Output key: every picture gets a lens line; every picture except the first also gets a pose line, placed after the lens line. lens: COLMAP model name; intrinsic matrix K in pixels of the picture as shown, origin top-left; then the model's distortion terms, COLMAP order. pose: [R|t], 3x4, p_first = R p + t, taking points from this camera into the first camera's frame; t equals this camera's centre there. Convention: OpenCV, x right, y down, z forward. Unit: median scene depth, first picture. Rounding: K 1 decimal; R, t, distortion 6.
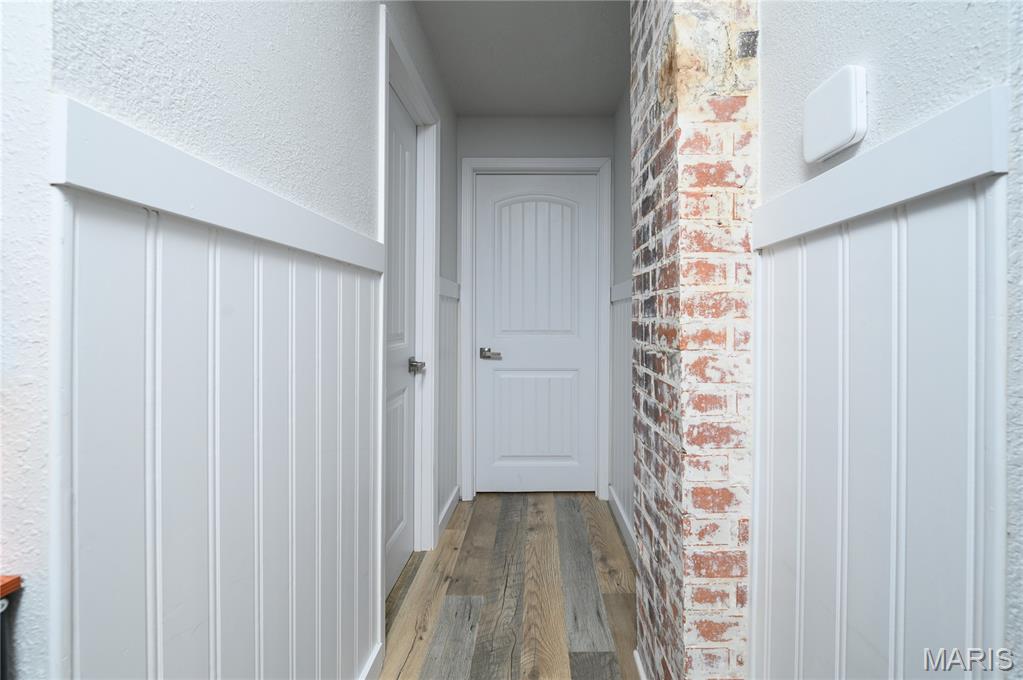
lens RADIAL K [[421.1, 0, 522.0], [0, 421.1, 318.4], [0, 0, 1]] dist [-0.008776, 0.000232]
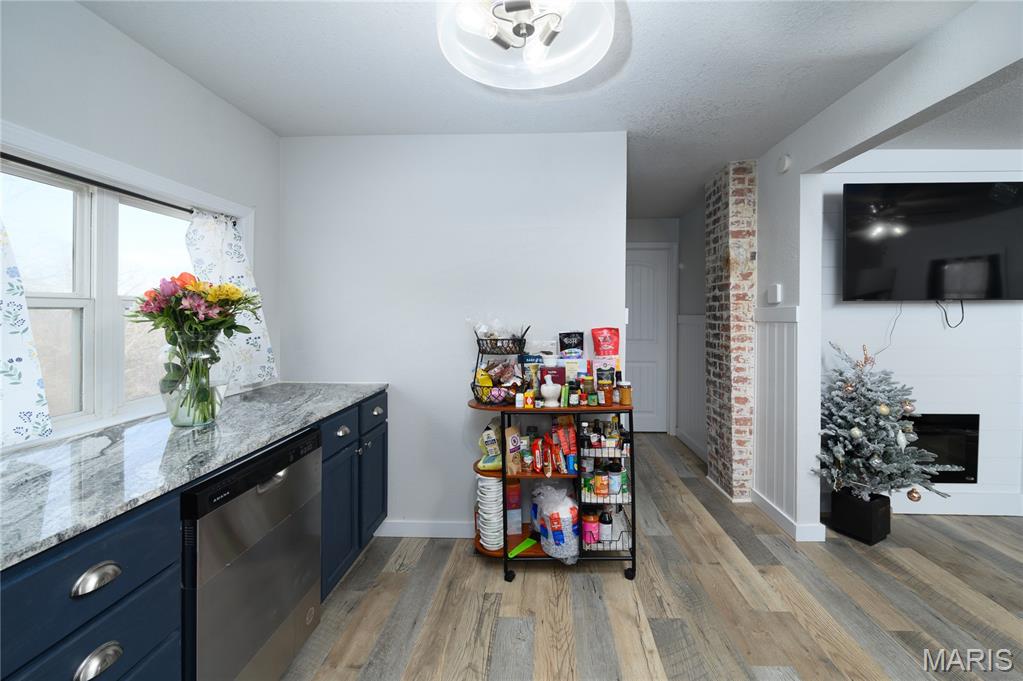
lens RADIAL K [[412.1, 0, 526.5], [0, 412.1, 317.7], [0, 0, 1]] dist [-0.012059, -0.000084]
pose [[0.999726, -0.003947, -0.023089, -1.067357], [0.004092, 0.999972, 0.006245, -0.210891], [0.023063, -0.006338, 0.999714, -2.080572]]
